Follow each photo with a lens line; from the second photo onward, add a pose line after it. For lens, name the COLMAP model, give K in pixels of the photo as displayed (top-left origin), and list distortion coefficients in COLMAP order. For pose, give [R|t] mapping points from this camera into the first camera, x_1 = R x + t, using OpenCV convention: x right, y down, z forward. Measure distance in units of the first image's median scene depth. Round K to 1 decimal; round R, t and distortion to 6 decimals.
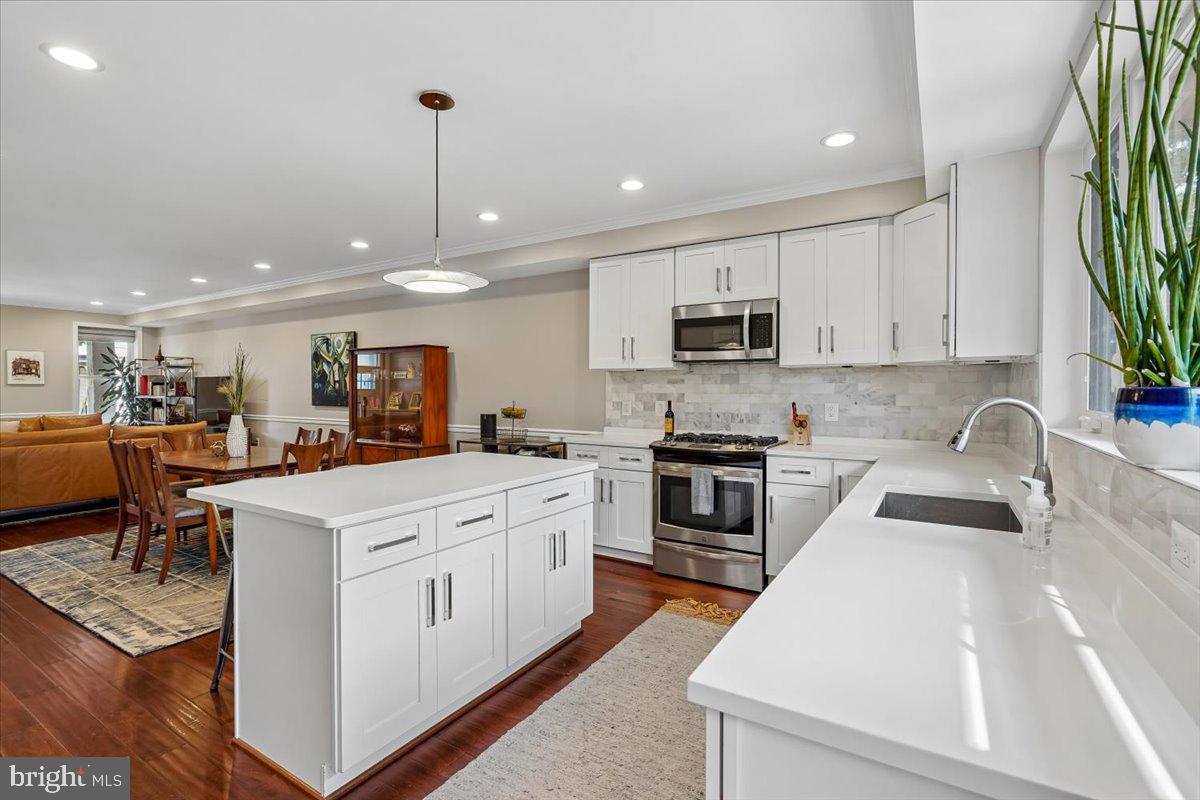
lens RADIAL K [[554.0, 0, 595.5], [0, 554.0, 401.1], [0, 0, 1]] dist [-0.000063, 0.000295]
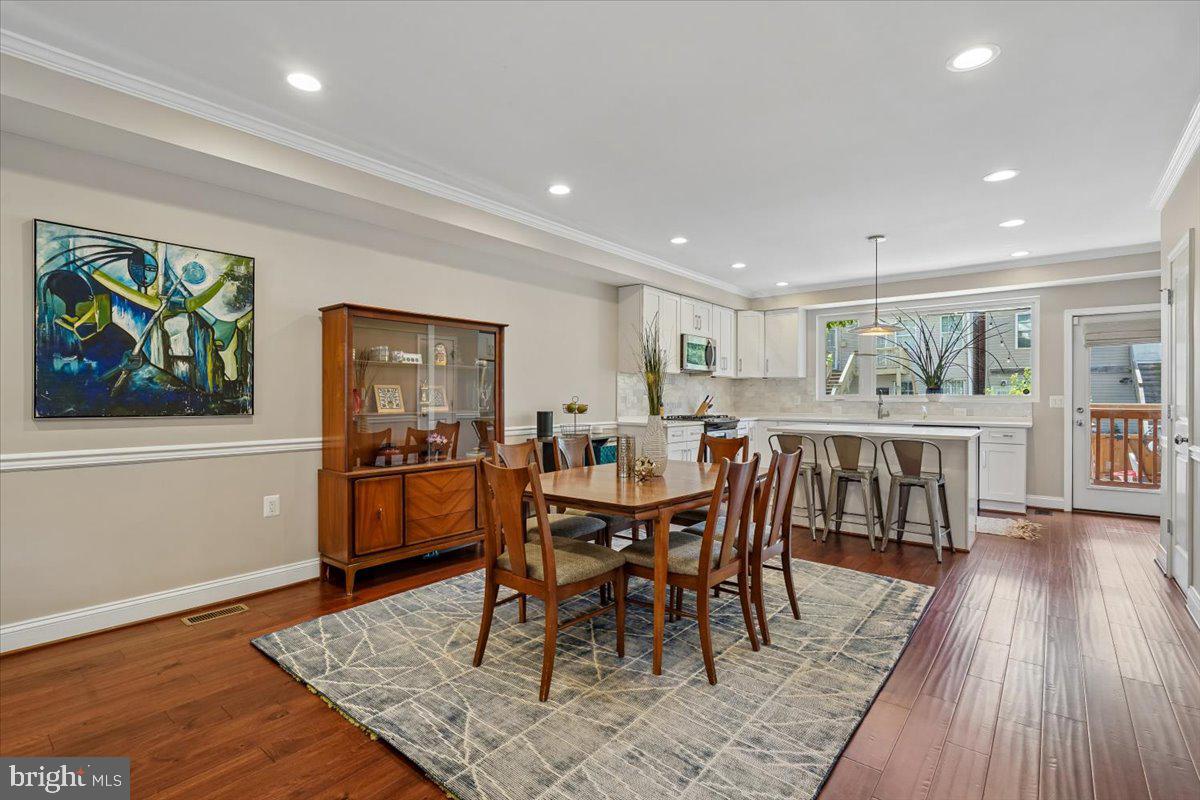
lens RADIAL K [[554.0, 0, 604.5], [0, 554.0, 398.2], [0, 0, 1]] dist [-0.000063, 0.000295]
pose [[0.121498, -0.004695, 0.992581, -0.871875], [0.022279, 0.999750, 0.002001, 0.002372], [-0.992342, 0.021871, 0.121572, 0.634716]]
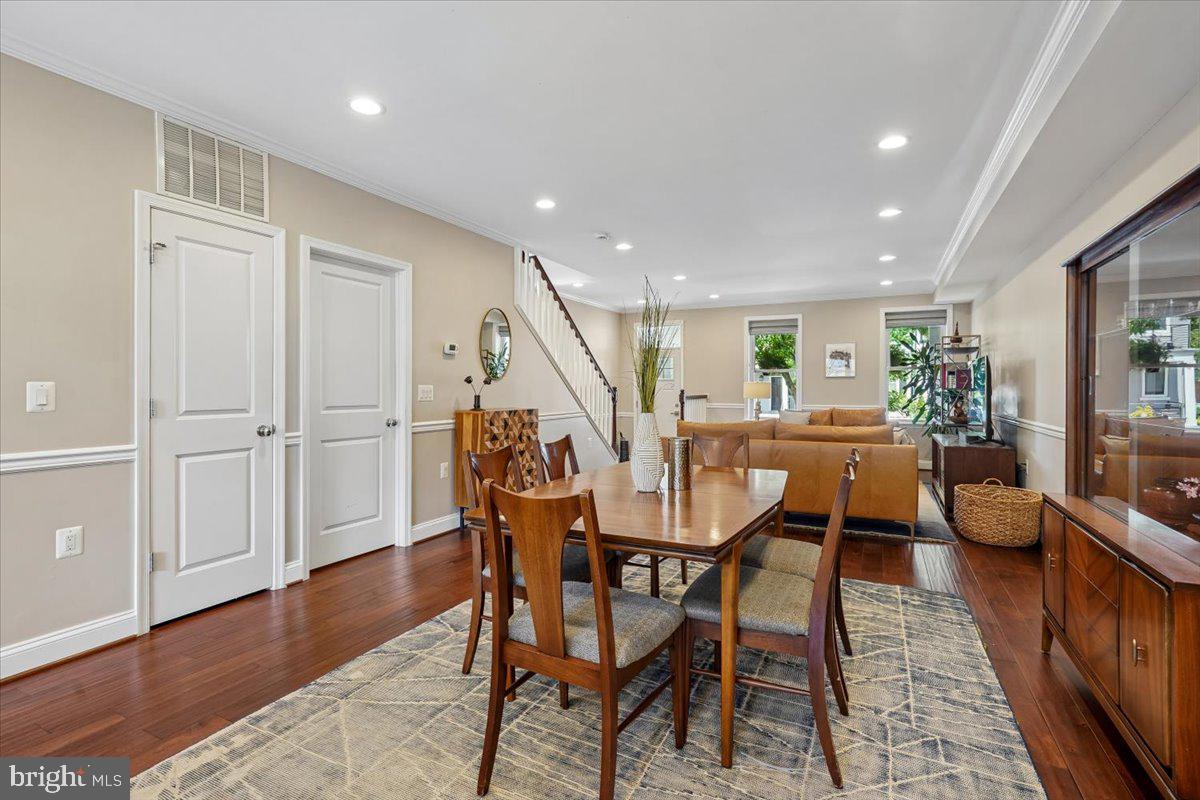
lens RADIAL K [[554.0, 0, 596.8], [0, 554.0, 391.0], [0, 0, 1]] dist [-0.000063, 0.000295]
pose [[0.082919, 0.002985, -0.996552, -0.080554], [-0.021514, 0.999768, 0.001204, 0.004063], [0.996324, 0.021340, 0.082963, 0.589379]]
